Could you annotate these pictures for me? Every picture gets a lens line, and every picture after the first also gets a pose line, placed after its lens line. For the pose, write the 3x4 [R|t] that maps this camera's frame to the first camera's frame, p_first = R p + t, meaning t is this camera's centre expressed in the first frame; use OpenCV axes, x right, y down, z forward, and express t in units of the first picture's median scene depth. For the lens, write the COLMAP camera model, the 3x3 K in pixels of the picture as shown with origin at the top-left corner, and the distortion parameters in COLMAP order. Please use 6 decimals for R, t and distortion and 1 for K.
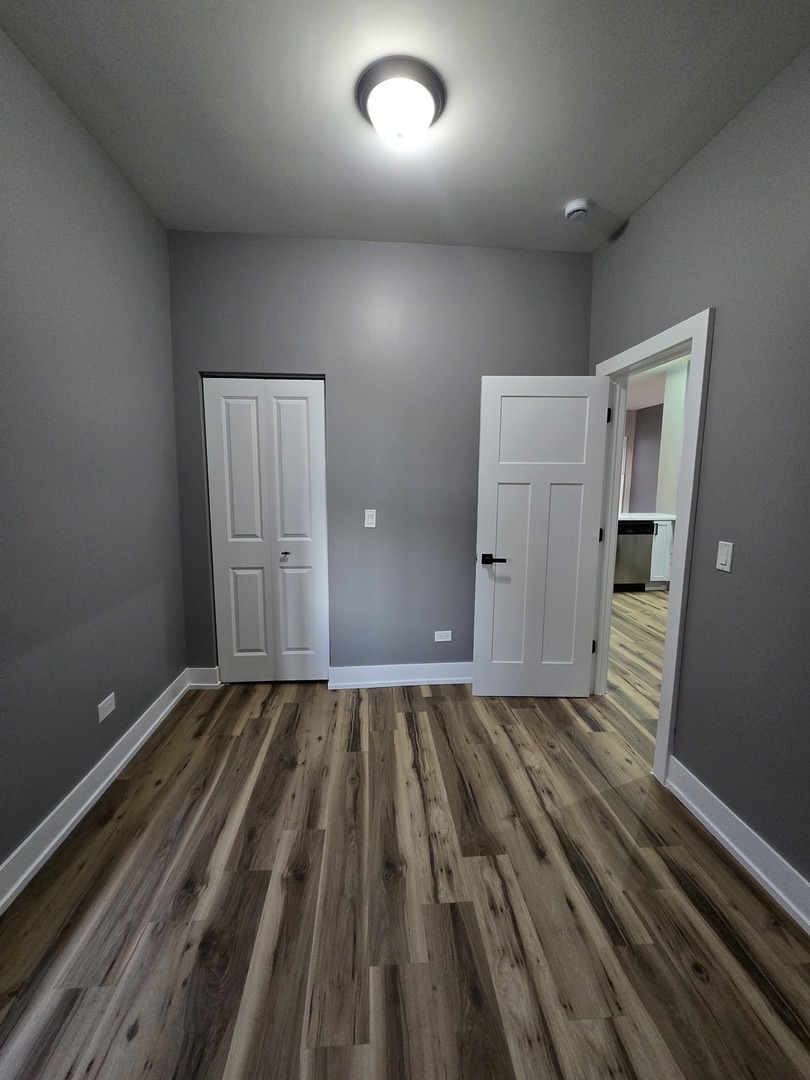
lens RADIAL K [[444.4, 0, 400.3], [0, 444.4, 536.6], [0, 0, 1]] dist [0.002328, -0.000190]
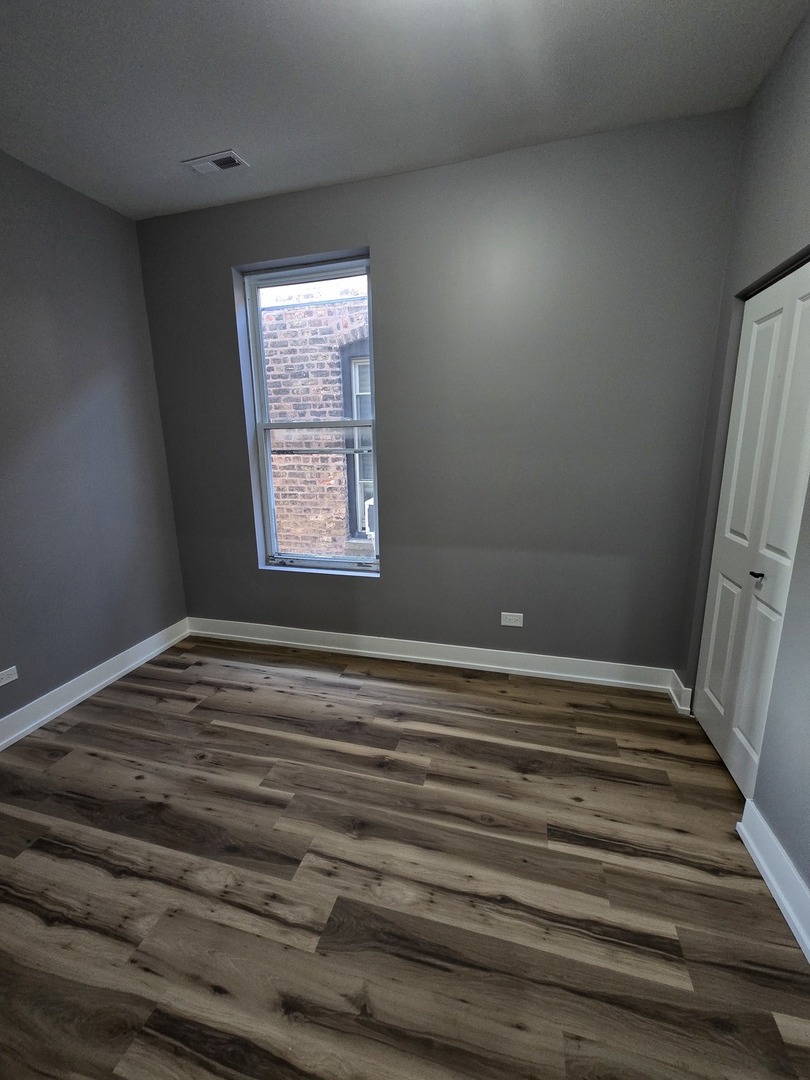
lens RADIAL K [[444.4, 0, 400.3], [0, 444.4, 536.6], [0, 0, 1]] dist [0.002328, -0.000190]
pose [[-0.345282, 0.198281, -0.917314, 0.694754], [-0.112611, 0.961611, 0.250244, -0.169634], [0.931718, 0.189705, -0.309699, 1.148351]]
